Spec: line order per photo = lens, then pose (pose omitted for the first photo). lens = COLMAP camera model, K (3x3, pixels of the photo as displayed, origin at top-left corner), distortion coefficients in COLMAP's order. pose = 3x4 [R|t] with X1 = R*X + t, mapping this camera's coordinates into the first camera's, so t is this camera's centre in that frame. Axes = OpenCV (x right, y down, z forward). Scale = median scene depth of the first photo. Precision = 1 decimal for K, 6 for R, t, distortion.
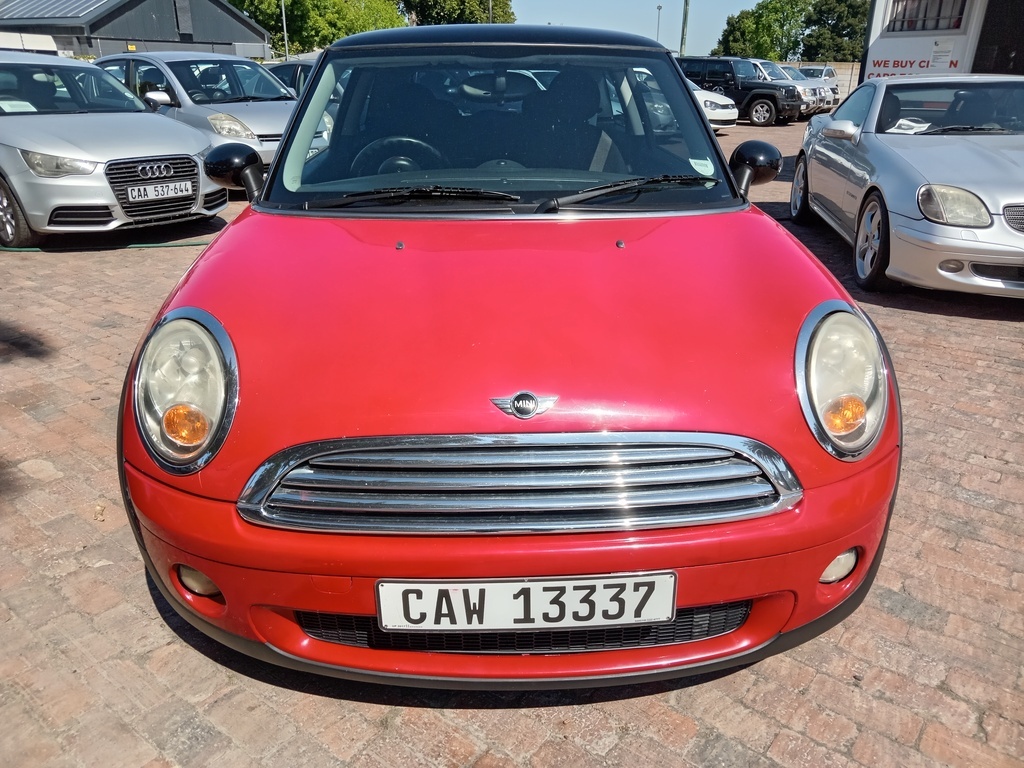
lens RADIAL K [[766.6, 0, 509.0], [0, 766.6, 383.4], [0, 0, 1]] dist [-0.002237, -0.006421]
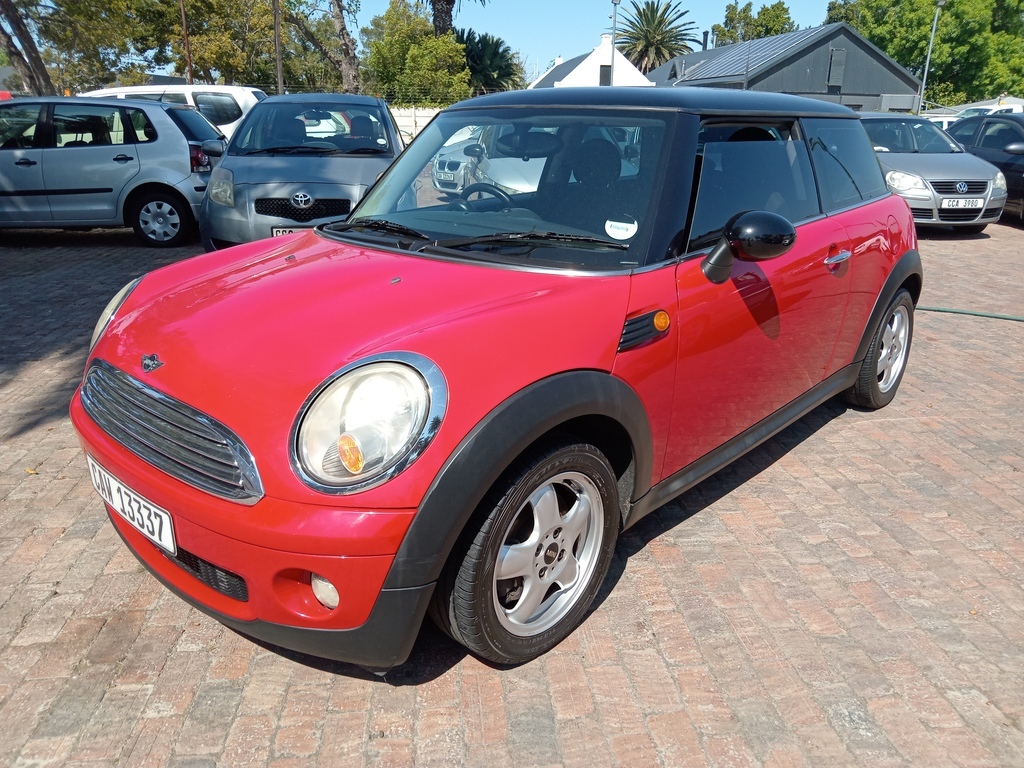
lens RADIAL K [[766.6, 0, 509.0], [0, 766.6, 383.4], [0, 0, 1]] dist [-0.002237, -0.006421]
pose [[0.692260, 0.225727, -0.685437, 1.158793], [-0.265674, 0.962829, 0.048759, -0.141727], [0.670965, 0.148349, 0.726498, 0.334638]]
